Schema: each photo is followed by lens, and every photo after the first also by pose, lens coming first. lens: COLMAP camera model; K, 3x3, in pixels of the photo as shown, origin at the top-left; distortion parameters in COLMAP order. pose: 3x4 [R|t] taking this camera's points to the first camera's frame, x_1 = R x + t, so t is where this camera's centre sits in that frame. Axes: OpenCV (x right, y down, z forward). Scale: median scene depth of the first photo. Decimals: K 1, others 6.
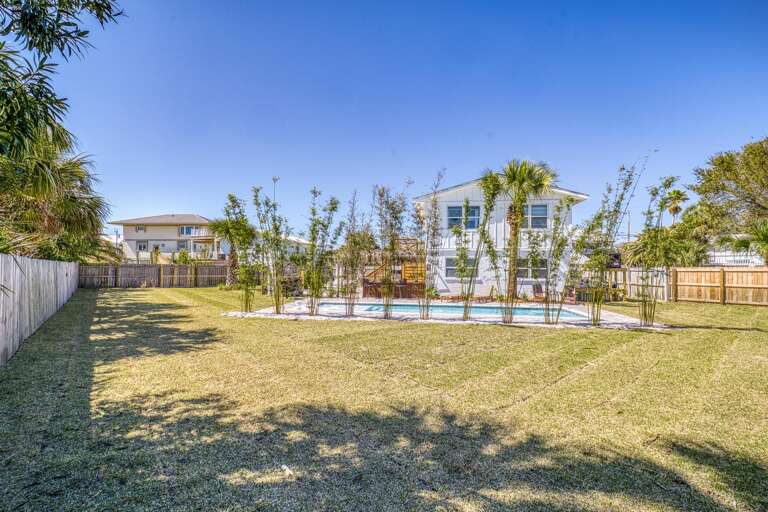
lens RADIAL K [[339.1, 0, 381.5], [0, 339.1, 264.1], [0, 0, 1]] dist [0.000697, -0.000038]
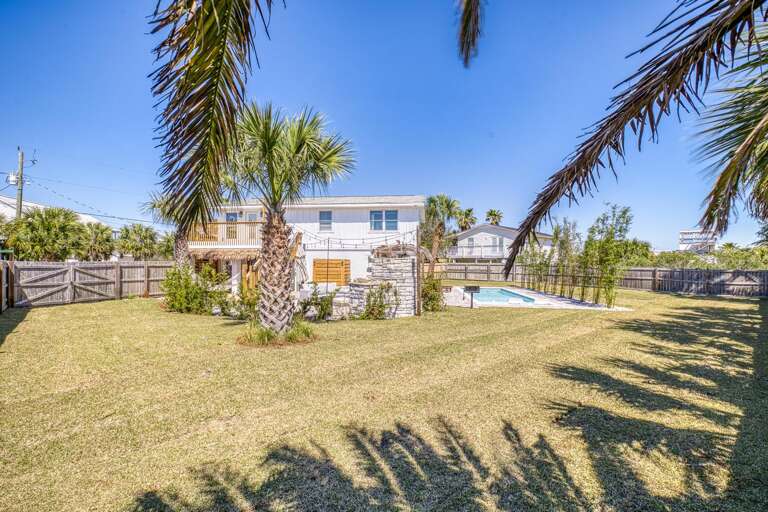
lens RADIAL K [[339.1, 0, 381.5], [0, 339.1, 264.1], [0, 0, 1]] dist [0.000697, -0.000038]
pose [[-0.033909, -0.002080, 0.999423, -0.995964], [-0.006689, 0.999976, 0.001854, 0.009082], [-0.999403, -0.006622, -0.033922, 1.183745]]
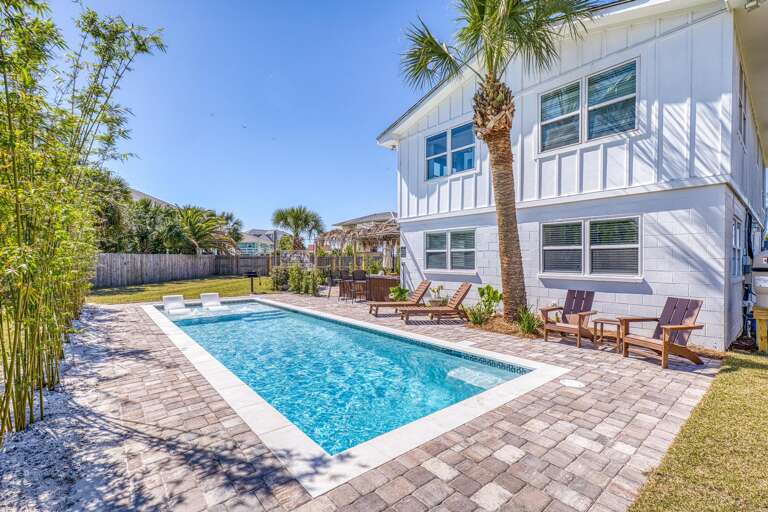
lens RADIAL K [[339.1, 0, 381.5], [0, 339.1, 264.1], [0, 0, 1]] dist [0.000697, -0.000038]
pose [[0.760914, 0.001268, -0.648851, 0.509010], [0.007527, 0.999914, 0.010781, 0.025868], [0.648809, -0.013087, 0.760839, 0.555425]]
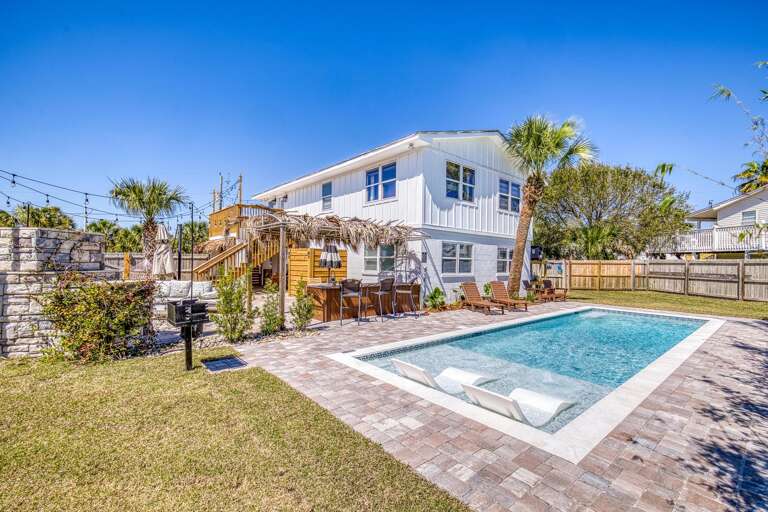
lens RADIAL K [[339.1, 0, 381.5], [0, 339.1, 264.1], [0, 0, 1]] dist [0.000697, -0.000038]
pose [[0.639625, -0.000069, 0.768687, -0.384317], [-0.015173, 0.999804, 0.012715, 0.016569], [-0.768538, -0.019796, 0.639498, 0.709159]]
